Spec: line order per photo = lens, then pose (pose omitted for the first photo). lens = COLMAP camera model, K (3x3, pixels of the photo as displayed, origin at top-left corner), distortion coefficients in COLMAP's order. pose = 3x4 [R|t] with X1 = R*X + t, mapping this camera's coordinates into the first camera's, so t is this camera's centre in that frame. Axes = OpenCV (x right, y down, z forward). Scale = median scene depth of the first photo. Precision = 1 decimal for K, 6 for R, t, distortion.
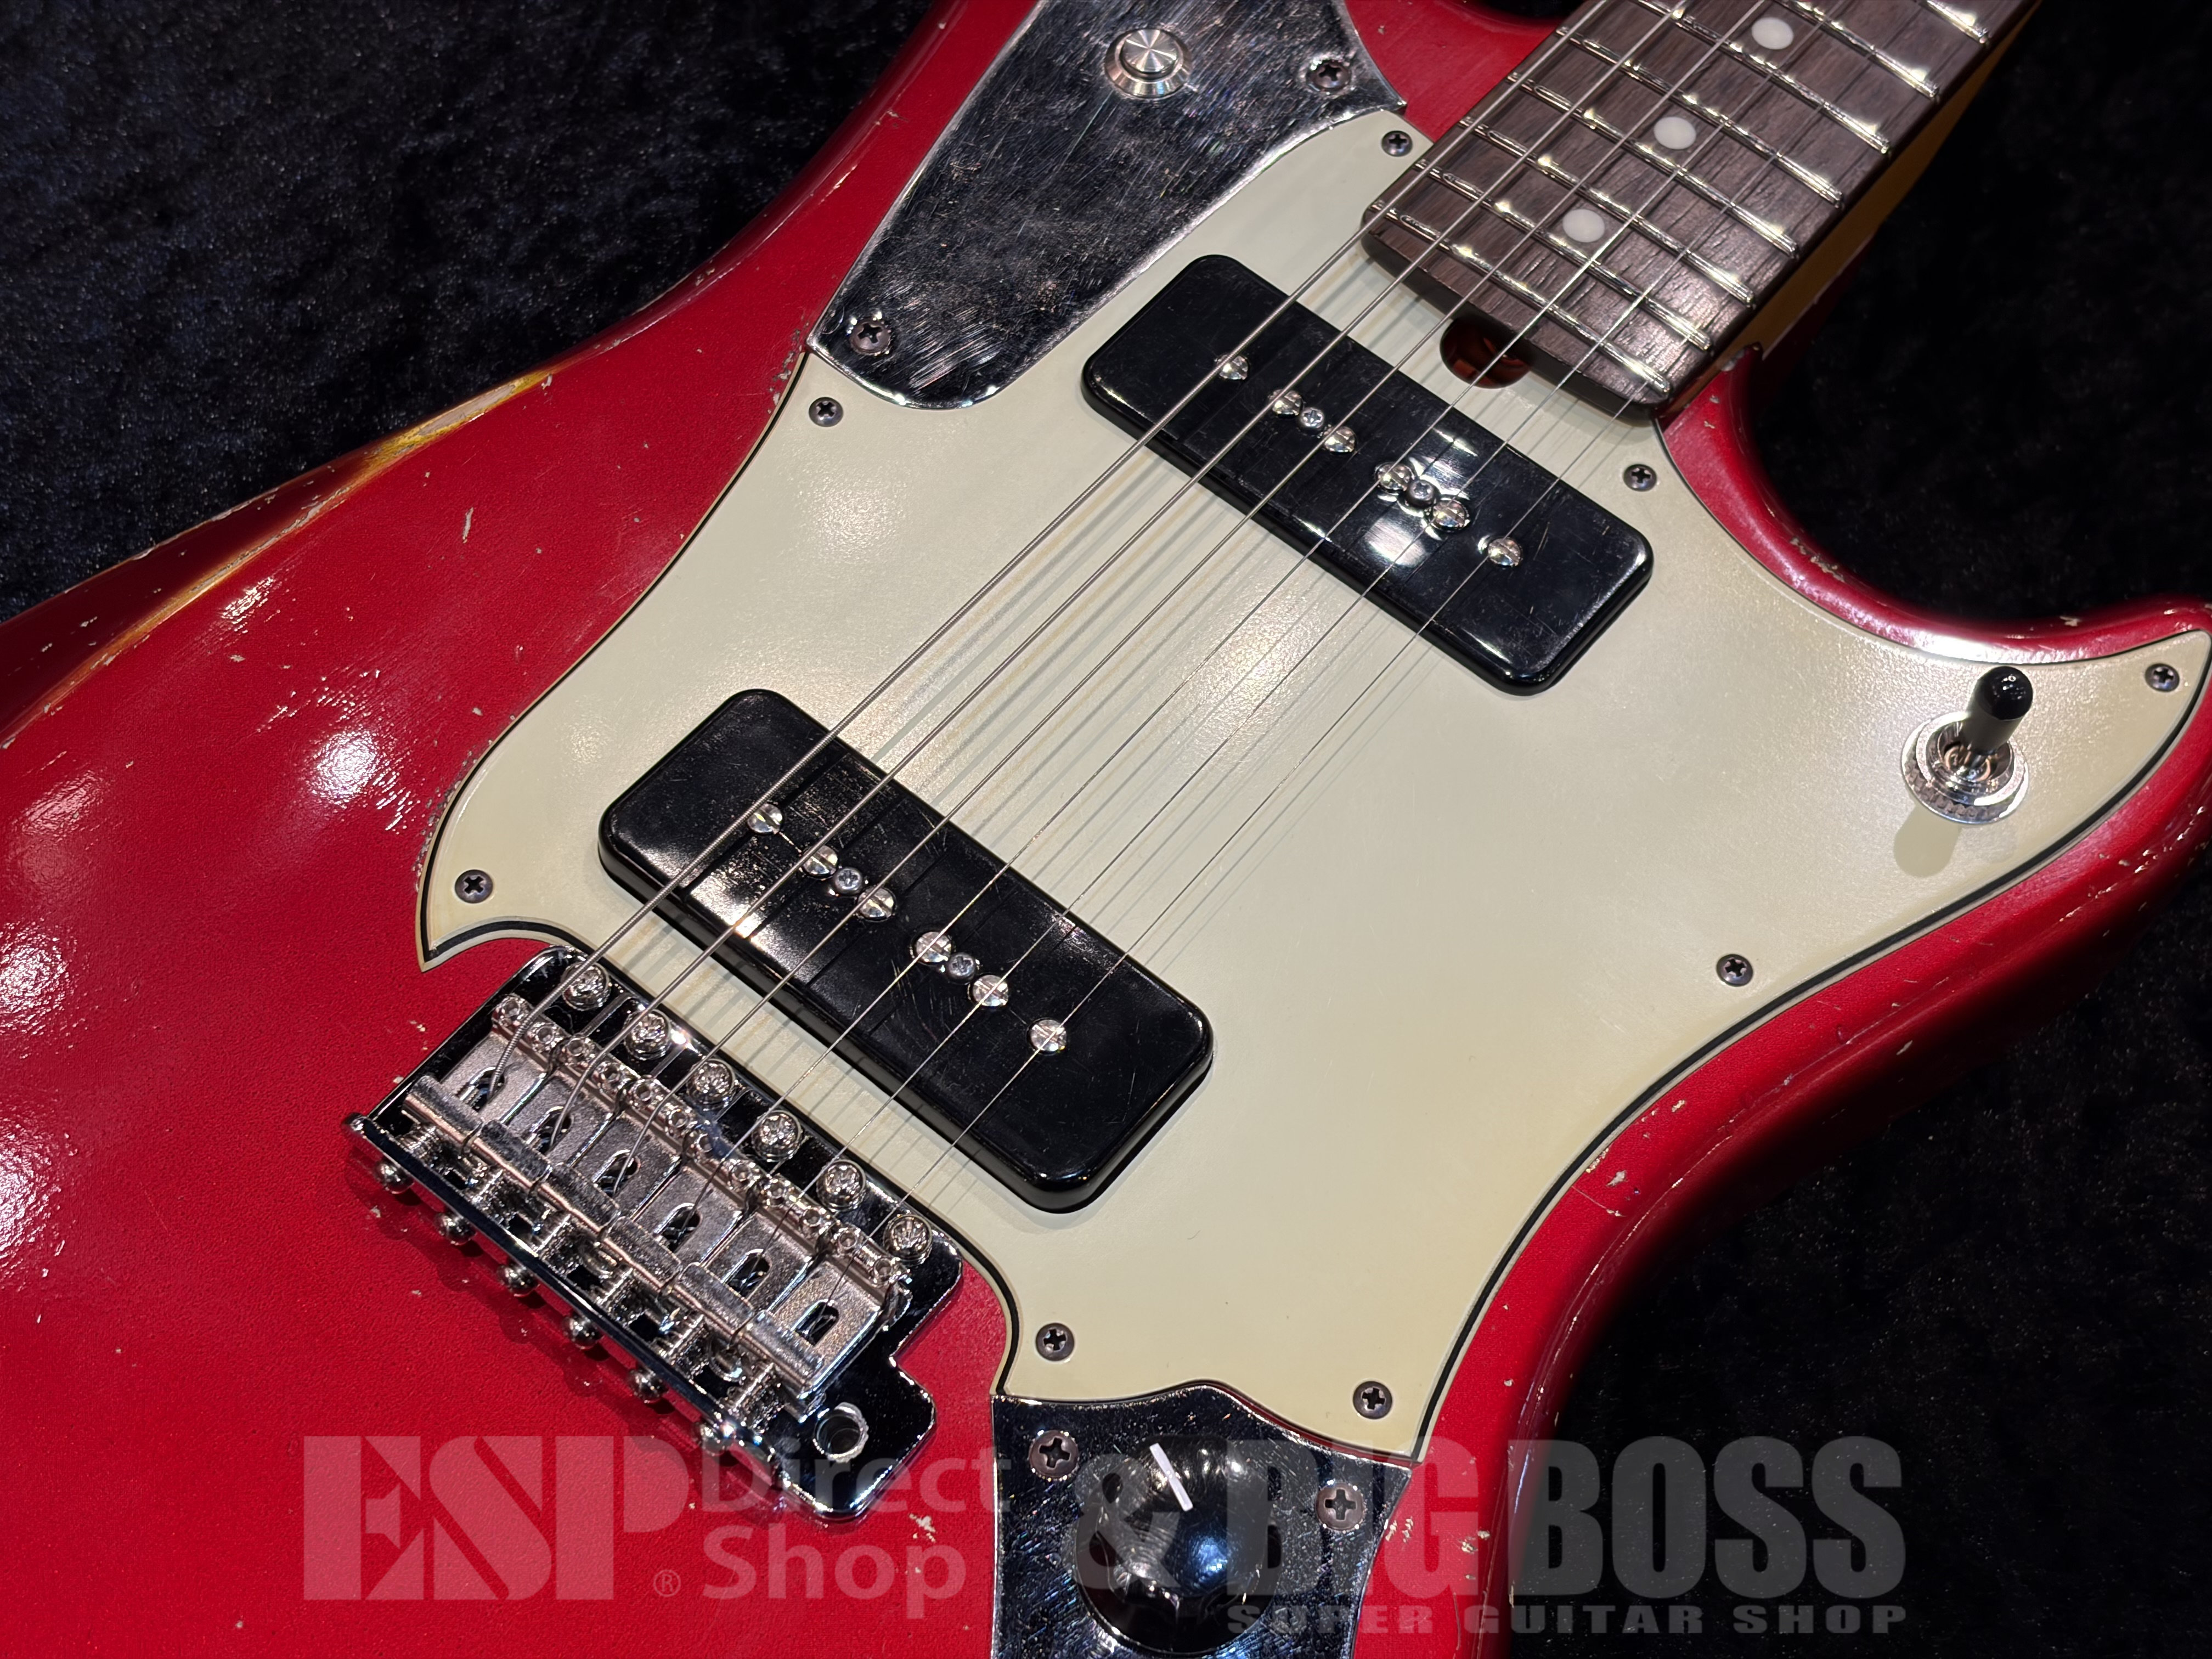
lens RADIAL K [[3401.7, 0, 1055.2], [0, 3401.7, 833.2], [0, 0, 1]] dist [0.262618, -1.436431]
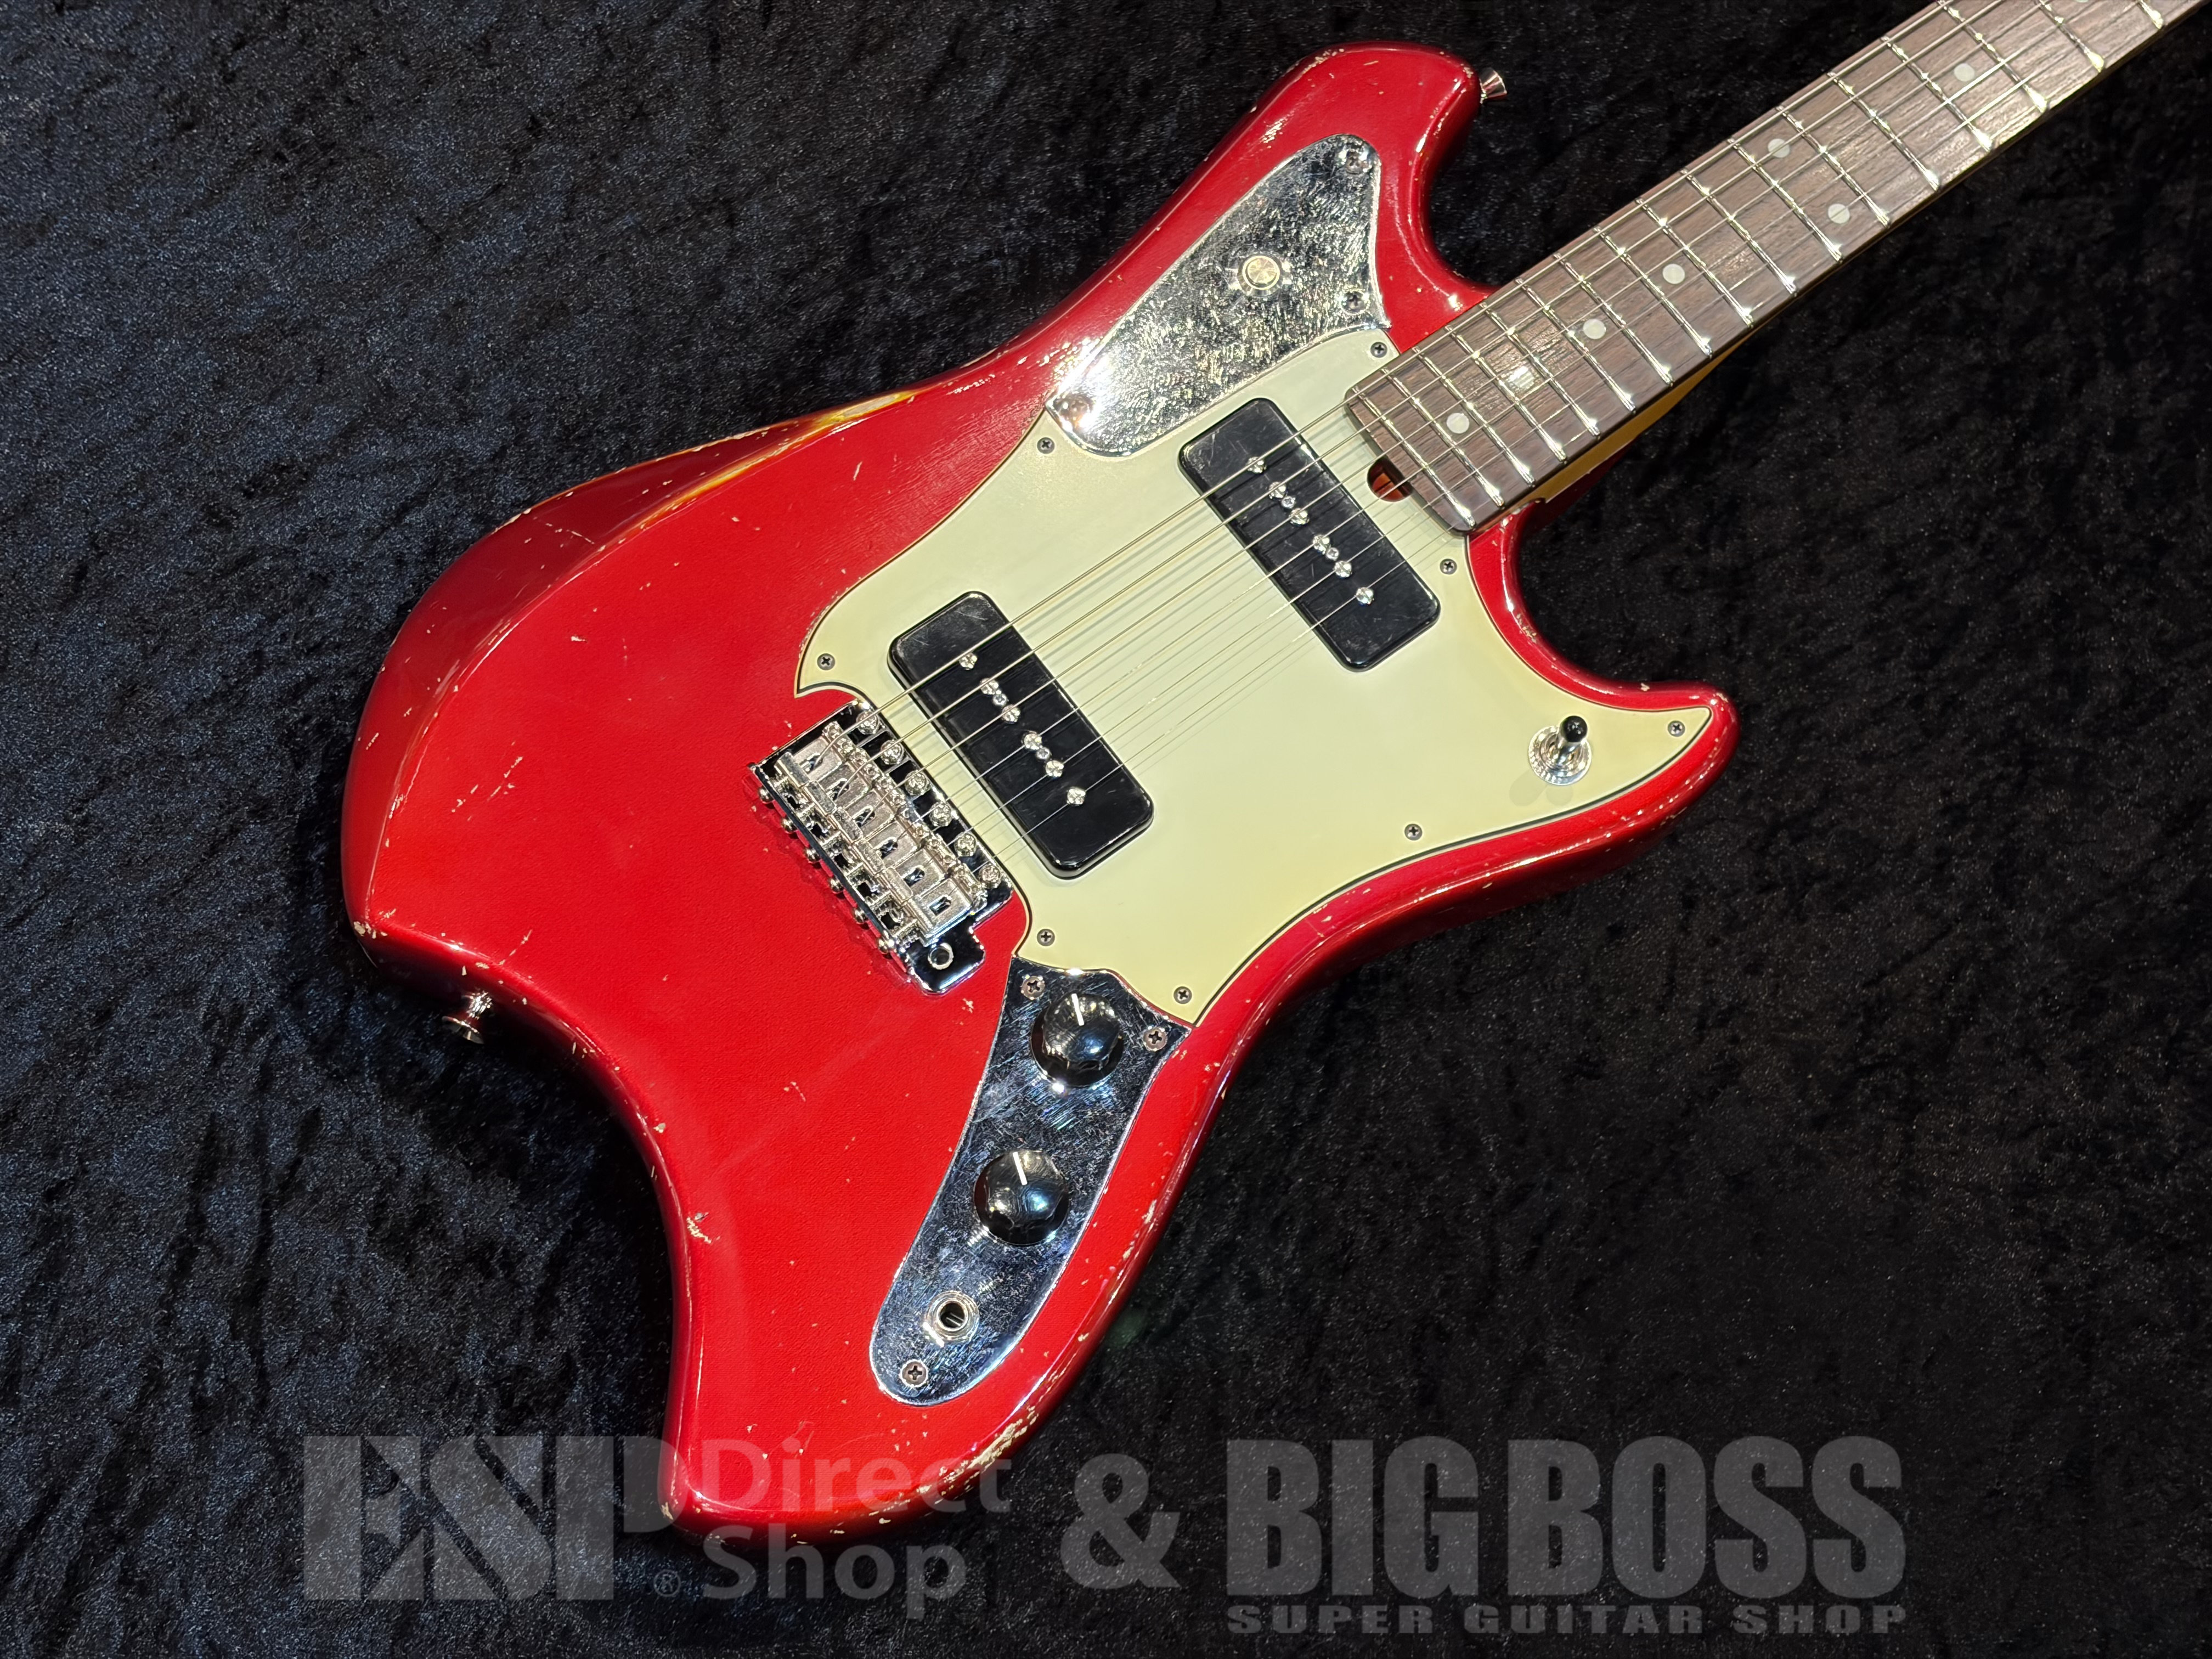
lens RADIAL K [[3279.0, 0, 1091.7], [0, 3279.0, 826.2], [0, 0, 1]] dist [0.273667, -1.169274]
pose [[0.974401, 0.219364, -0.049216, 0.108126], [-0.208635, 0.963883, 0.165534, -0.252904], [0.083750, -0.151029, 0.984975, -0.971082]]
